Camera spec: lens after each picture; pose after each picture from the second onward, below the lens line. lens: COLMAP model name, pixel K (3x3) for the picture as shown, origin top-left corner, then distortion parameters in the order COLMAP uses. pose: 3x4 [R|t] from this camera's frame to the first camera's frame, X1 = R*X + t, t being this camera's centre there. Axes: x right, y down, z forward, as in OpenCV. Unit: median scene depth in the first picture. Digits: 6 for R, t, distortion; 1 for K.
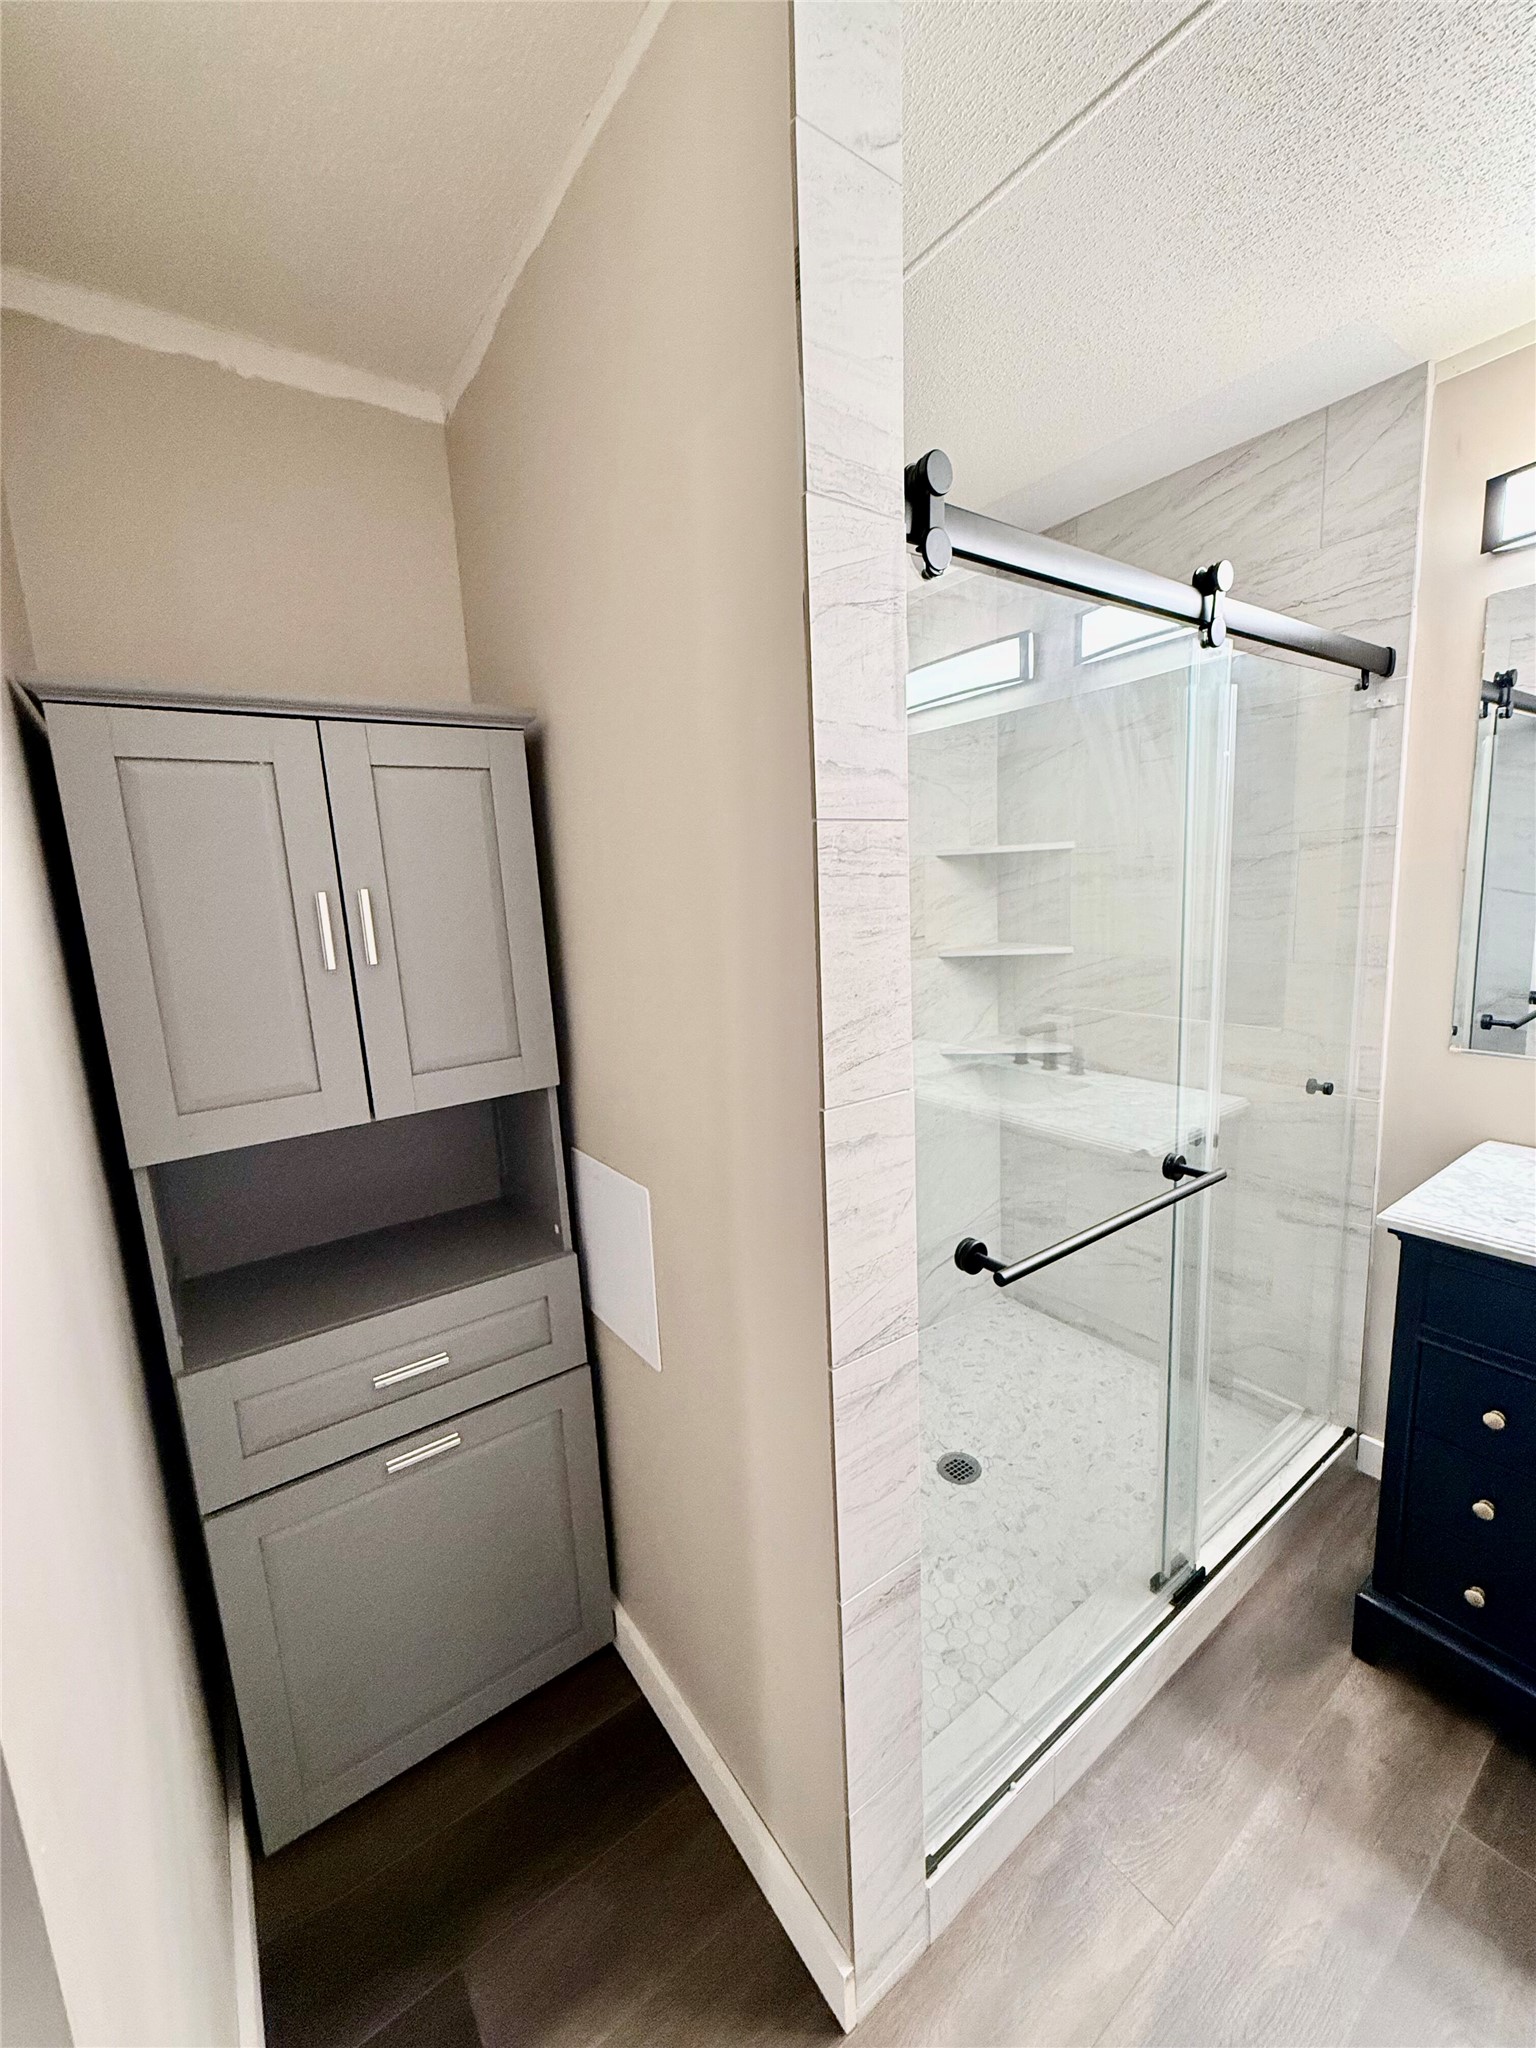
lens RADIAL K [[826.7, 0, 772.5], [0, 826.7, 1018.3], [0, 0, 1]] dist [0.001147, 0.000192]
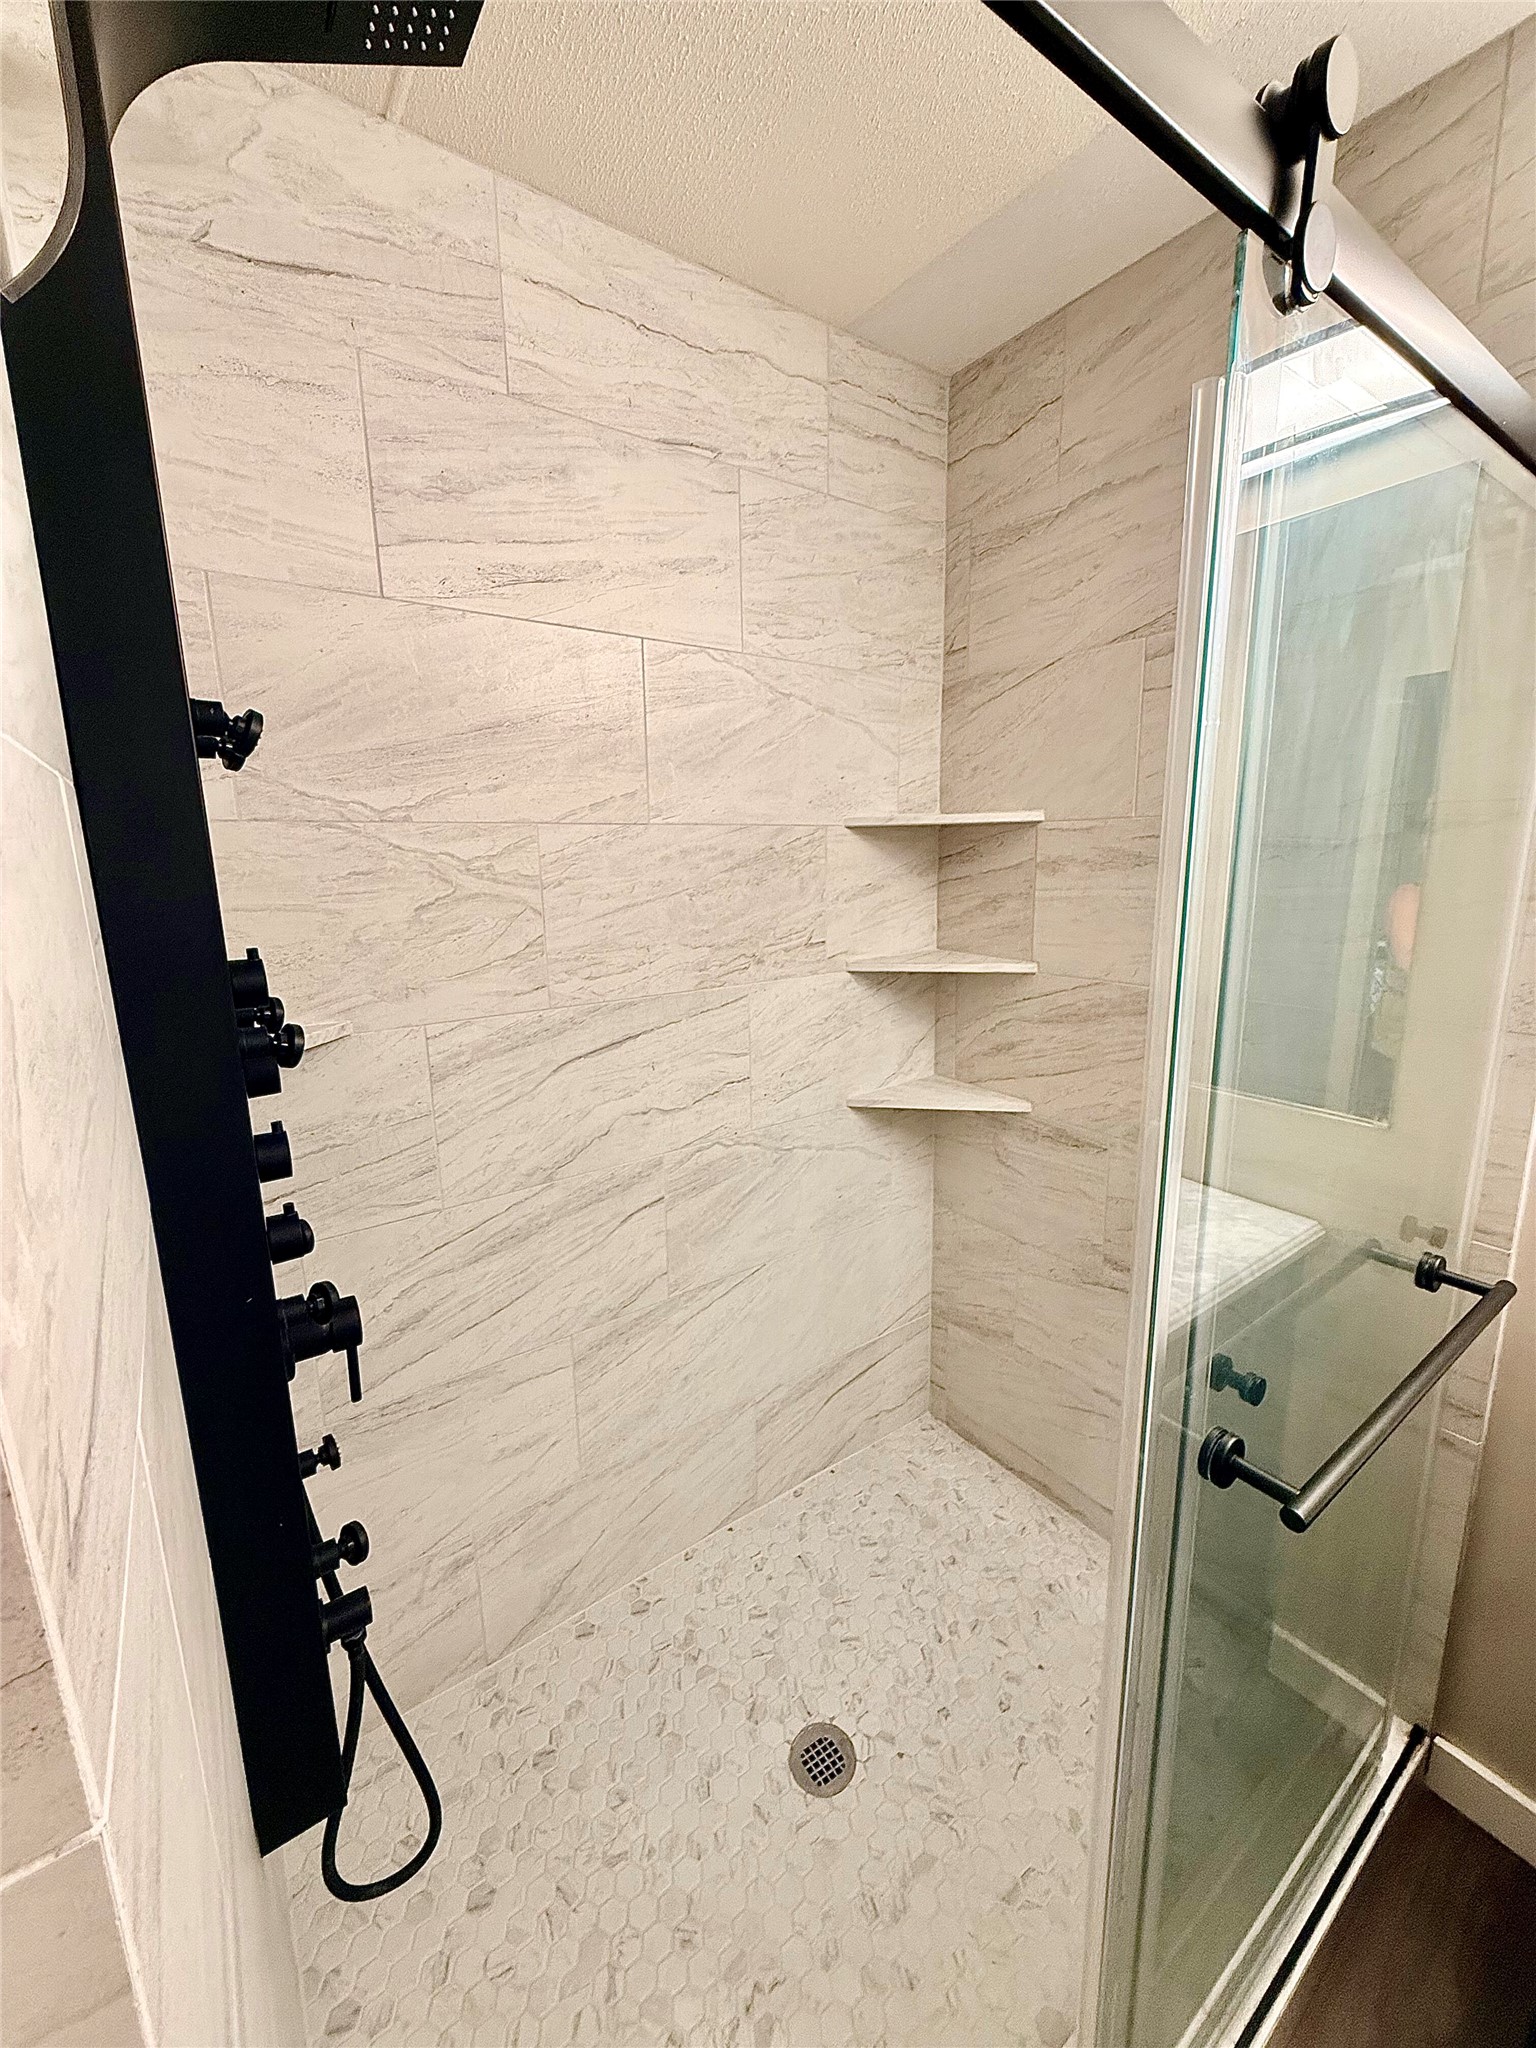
lens RADIAL K [[826.7, 0, 767.2], [0, 826.7, 1018.6], [0, 0, 1]] dist [0.001147, 0.000192]
pose [[0.999556, 0.029761, 0.001328, 0.135792], [-0.029789, 0.998886, 0.036592, -0.058653], [-0.000238, -0.036615, 0.999329, 0.300484]]
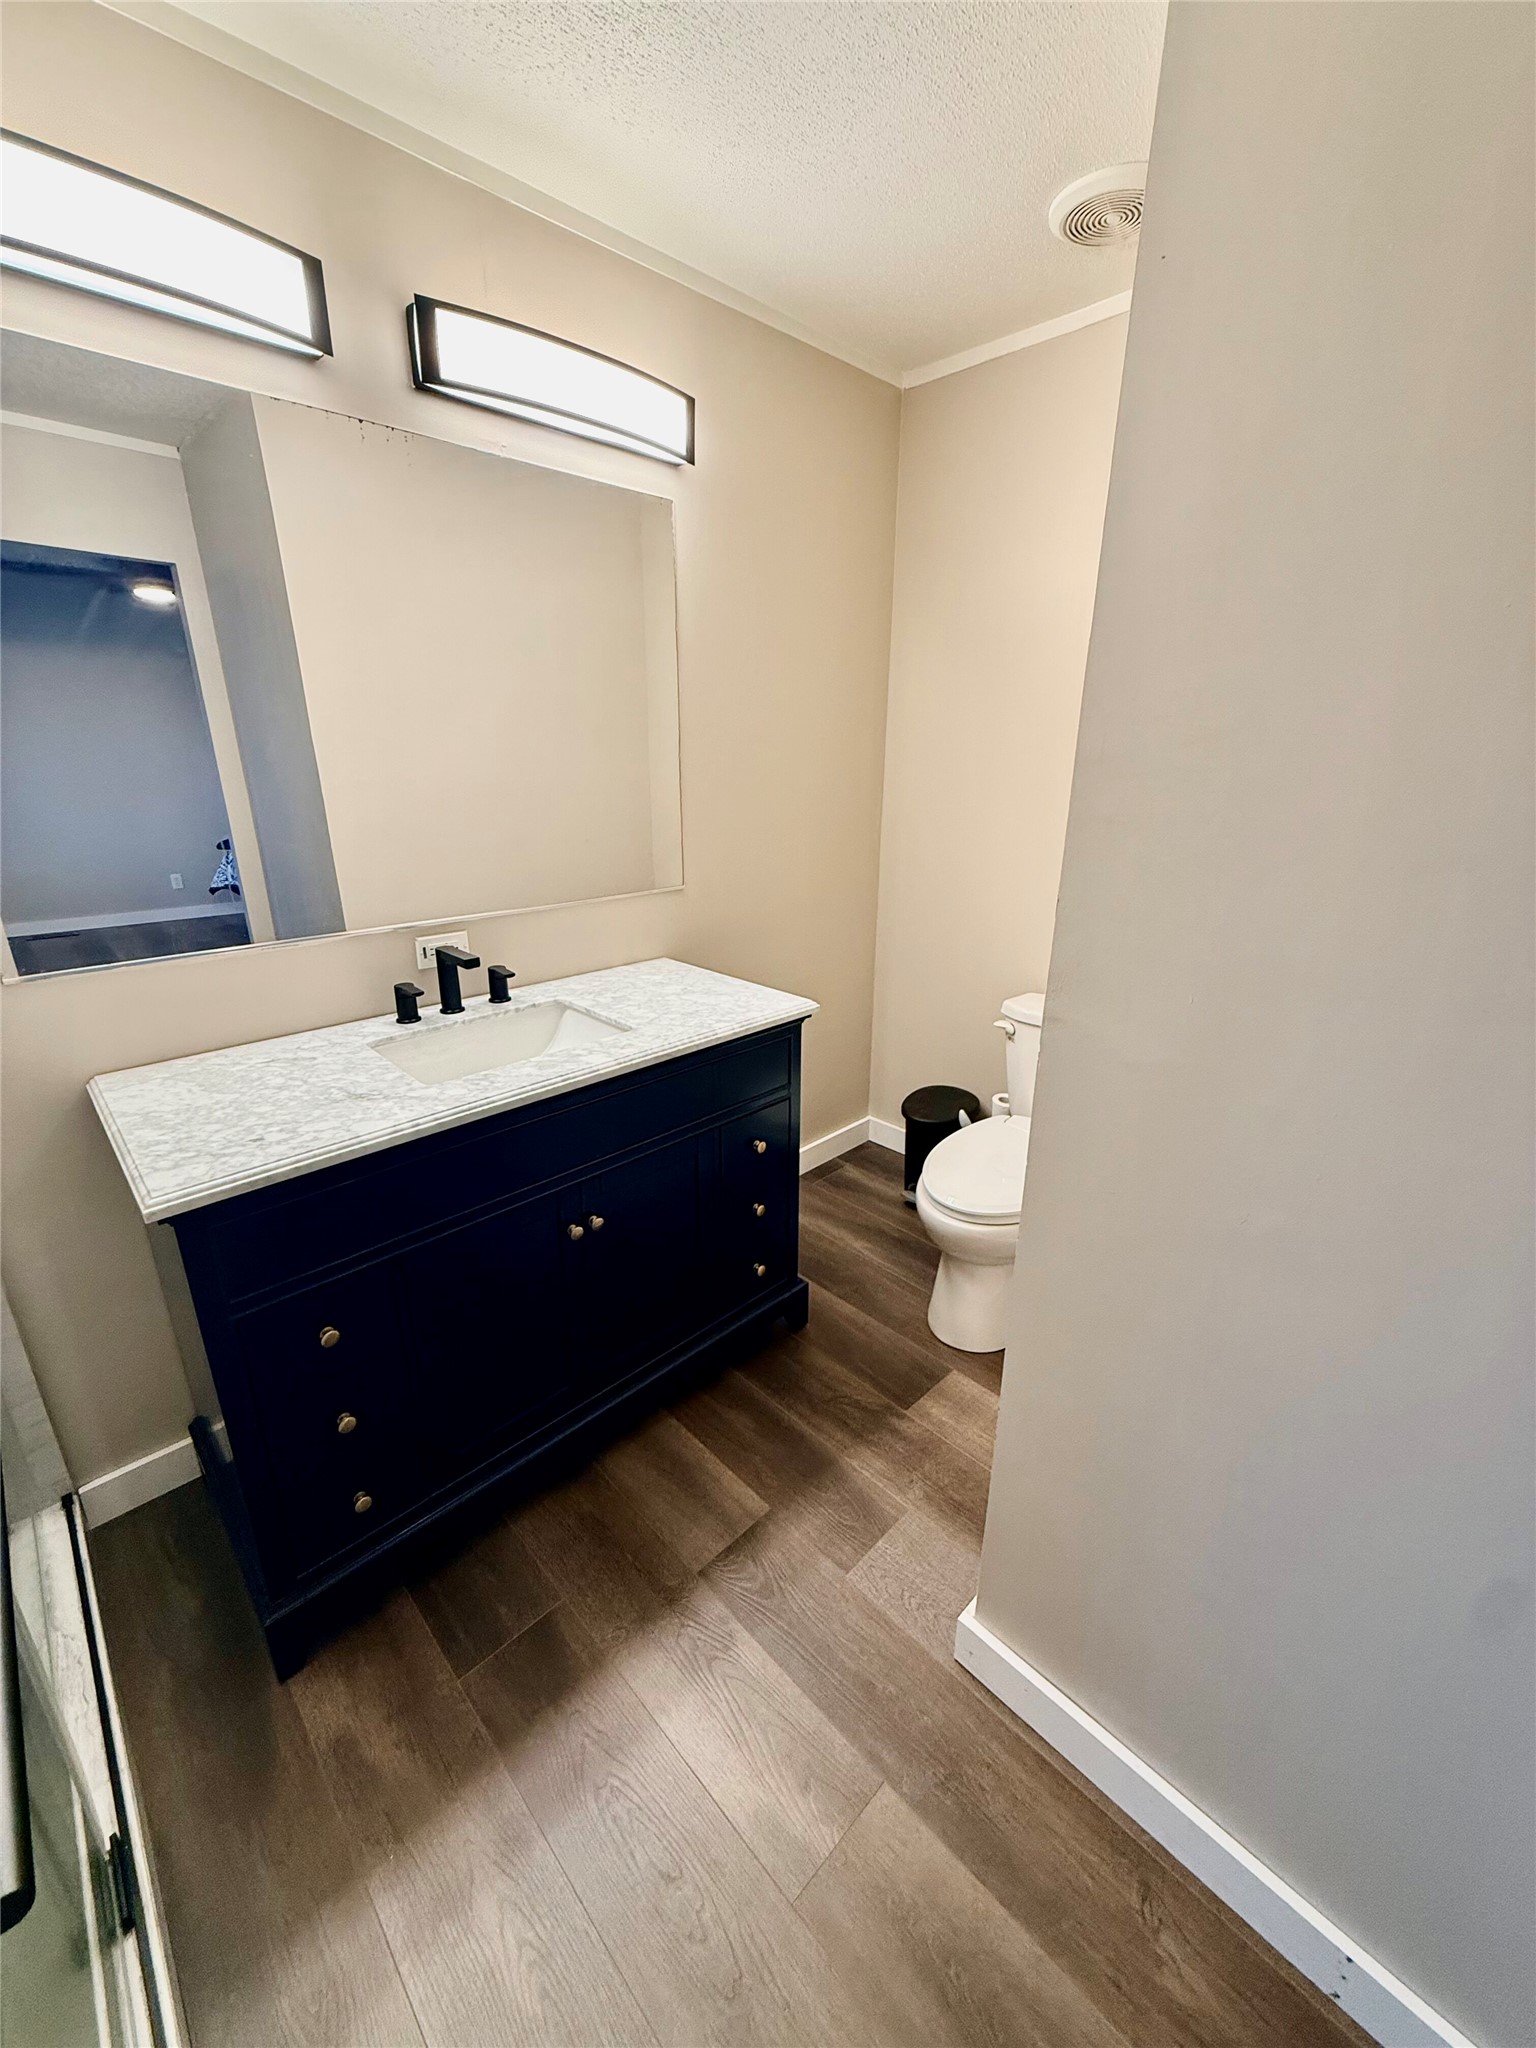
lens RADIAL K [[826.7, 0, 767.0], [0, 826.7, 1015.7], [0, 0, 1]] dist [0.001147, 0.000192]
pose [[-0.133858, -0.265544, 0.954761, 0.002848], [0.170125, 0.942971, 0.286116, -0.023370], [-0.976289, 0.200727, -0.081049, 0.281219]]
